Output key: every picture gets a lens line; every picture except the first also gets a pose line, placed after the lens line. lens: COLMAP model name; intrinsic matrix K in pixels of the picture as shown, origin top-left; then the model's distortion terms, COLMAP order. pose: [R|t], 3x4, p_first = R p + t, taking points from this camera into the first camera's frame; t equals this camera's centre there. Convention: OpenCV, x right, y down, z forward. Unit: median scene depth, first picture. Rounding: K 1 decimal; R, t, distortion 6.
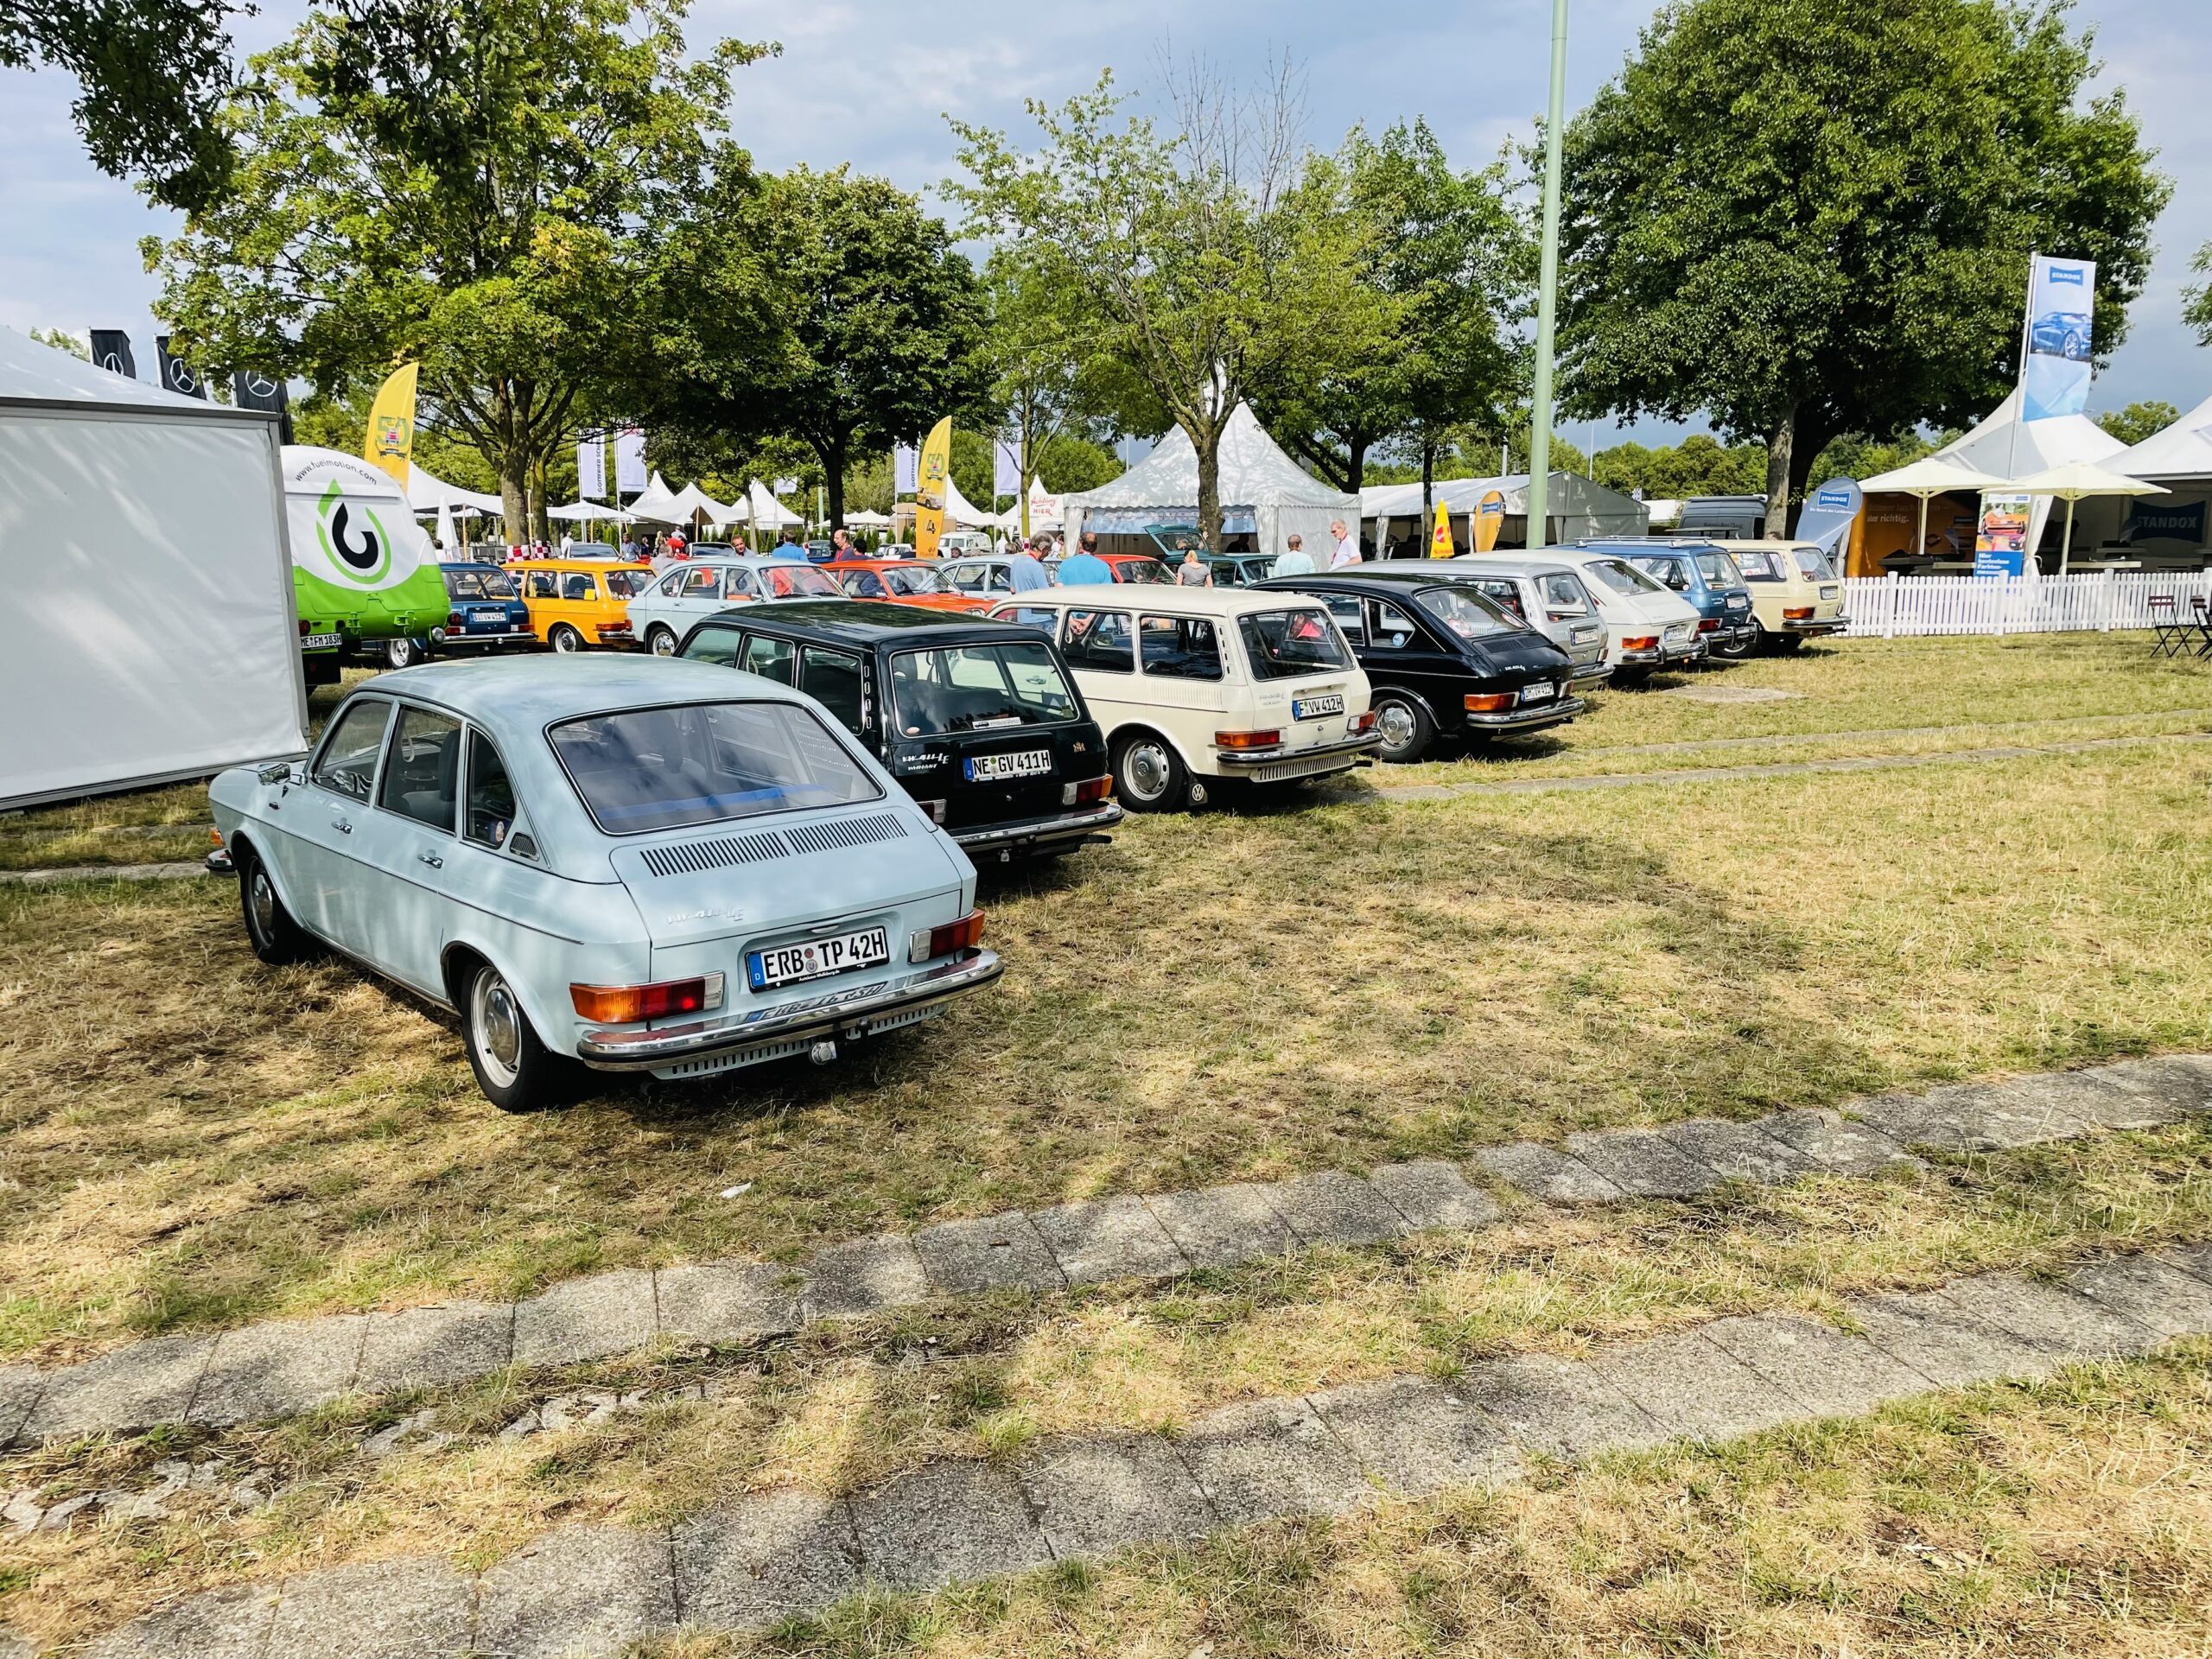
lens RADIAL K [[1680.6, 0, 1098.1], [0, 1680.6, 838.0], [0, 0, 1]] dist [0.039436, -0.043511]
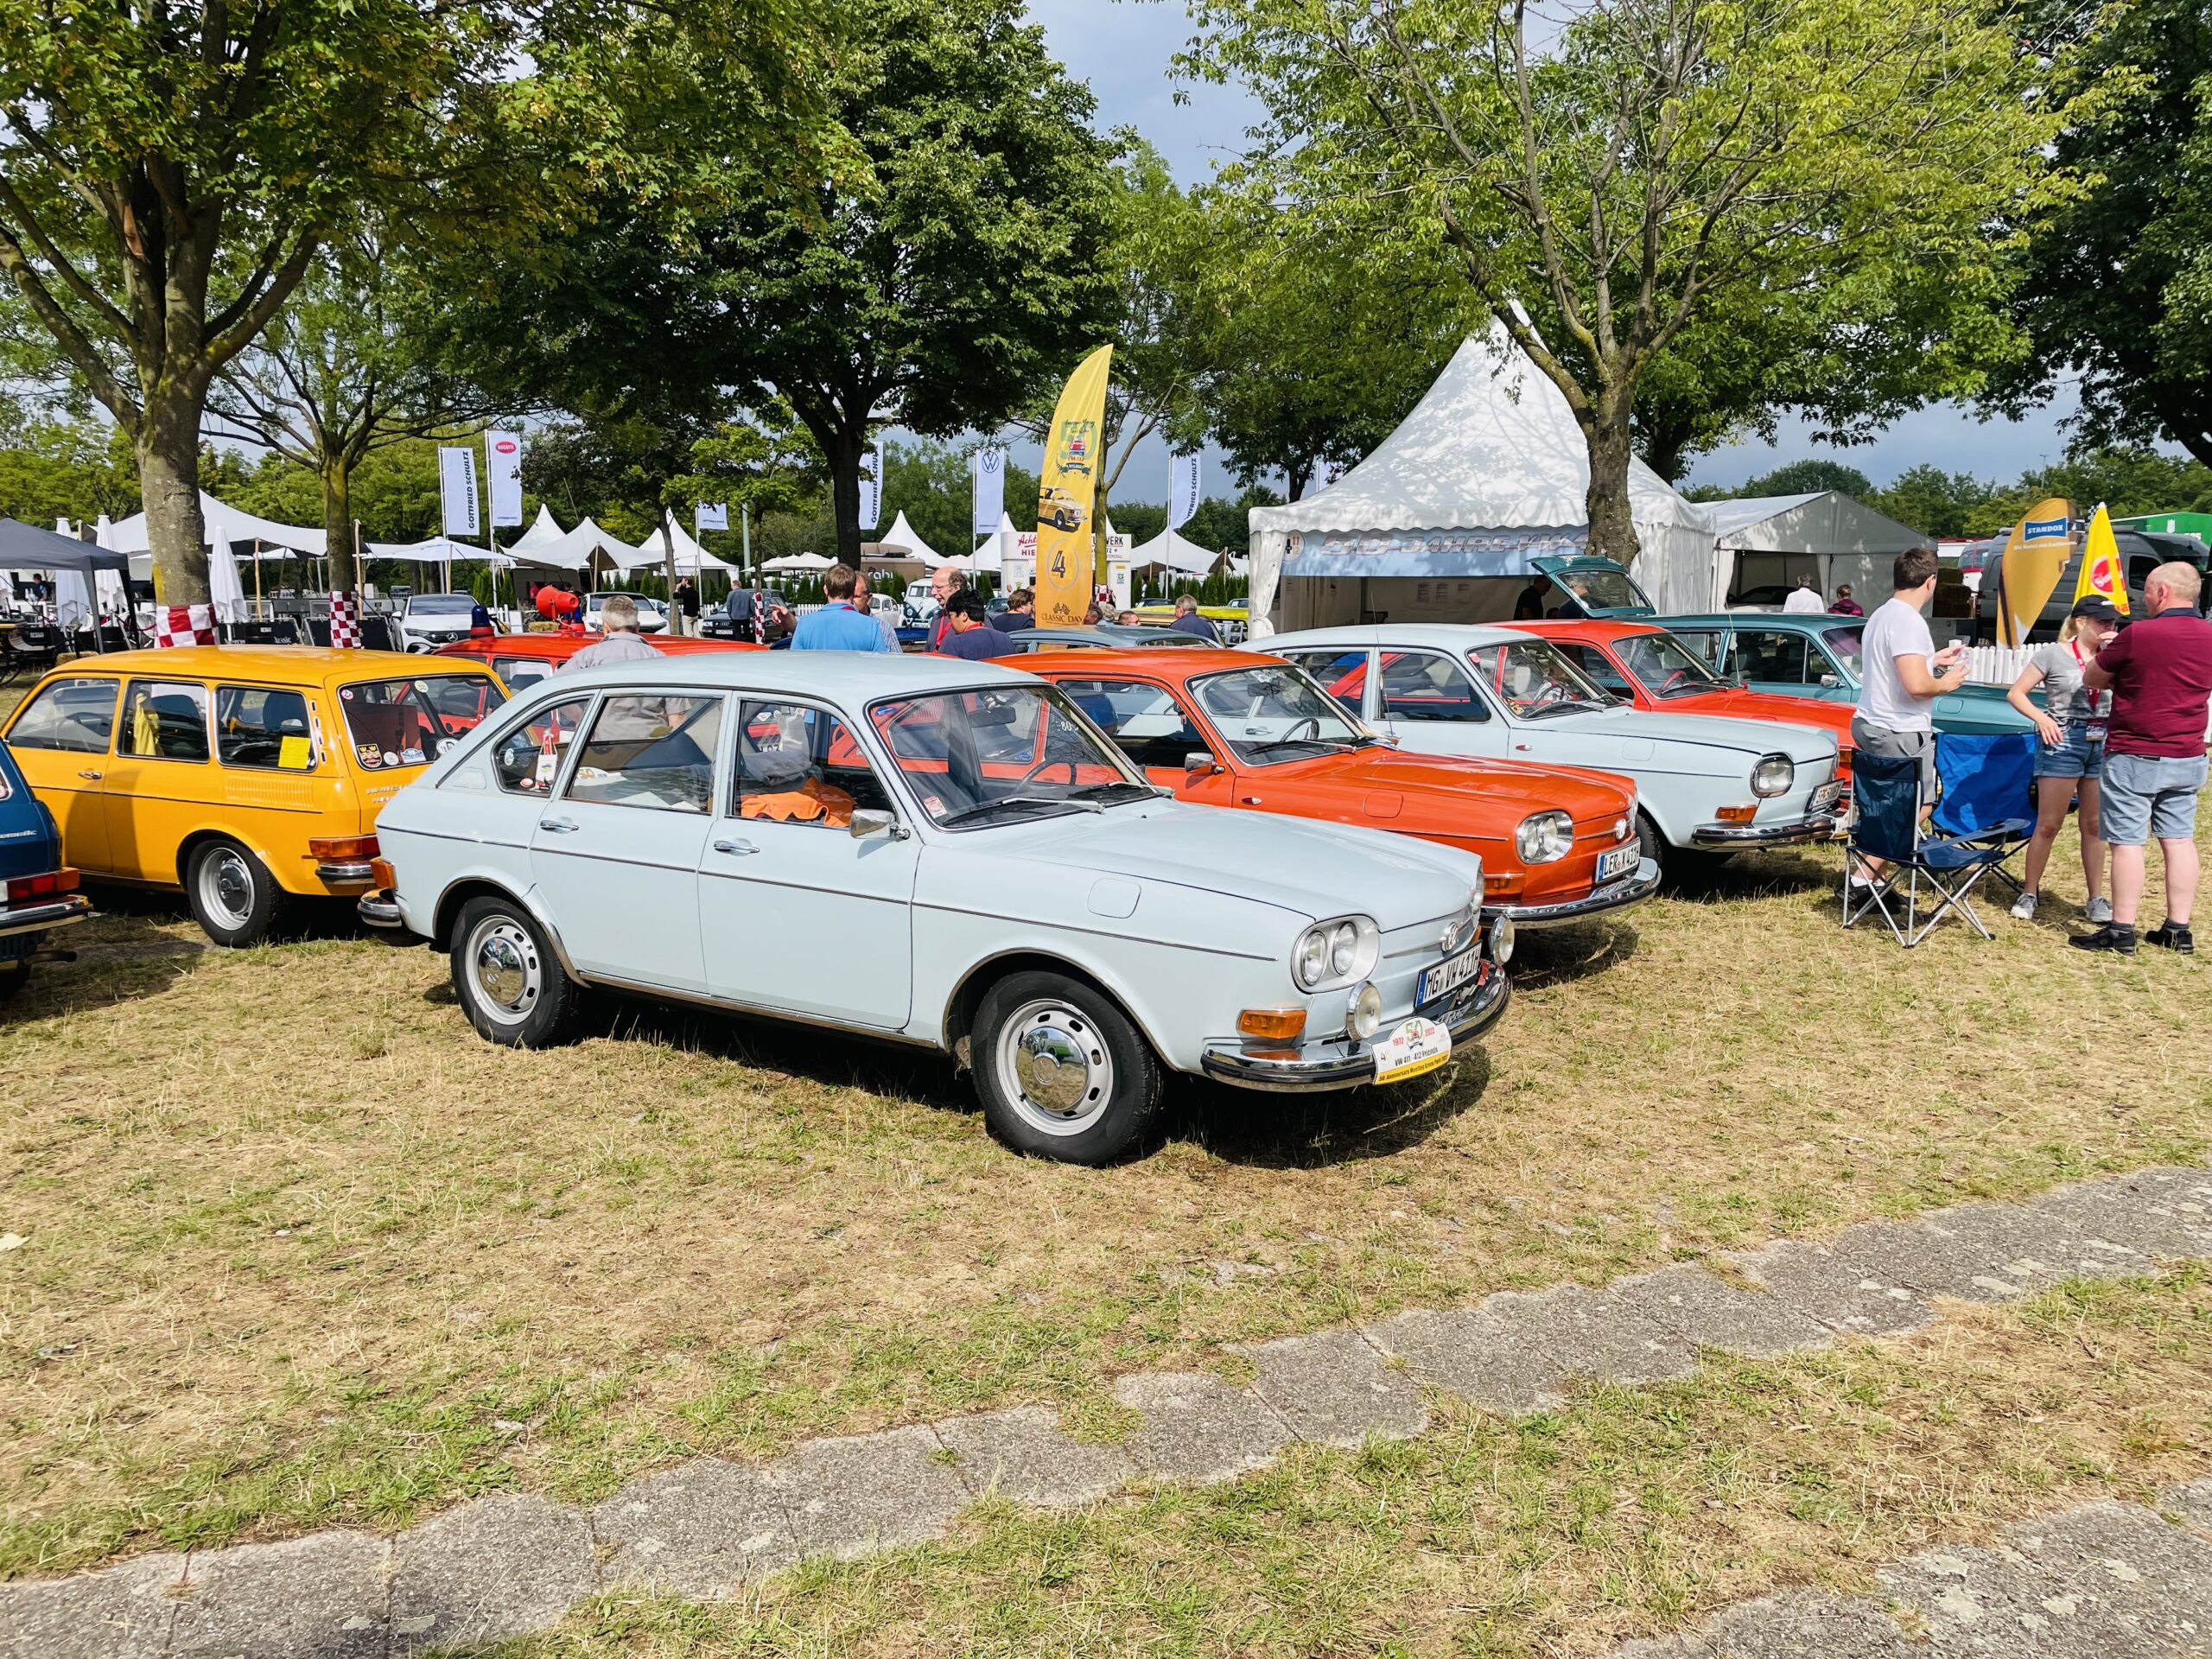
lens RADIAL K [[1680.6, 0, 1119.6], [0, 1680.6, 820.0], [0, 0, 1]] dist [0.039436, -0.043511]
pose [[0.997548, -0.011605, 0.069022, -0.098364], [0.014202, 0.999204, -0.037266, -0.071525], [-0.068535, 0.038155, 0.996919, 0.401561]]
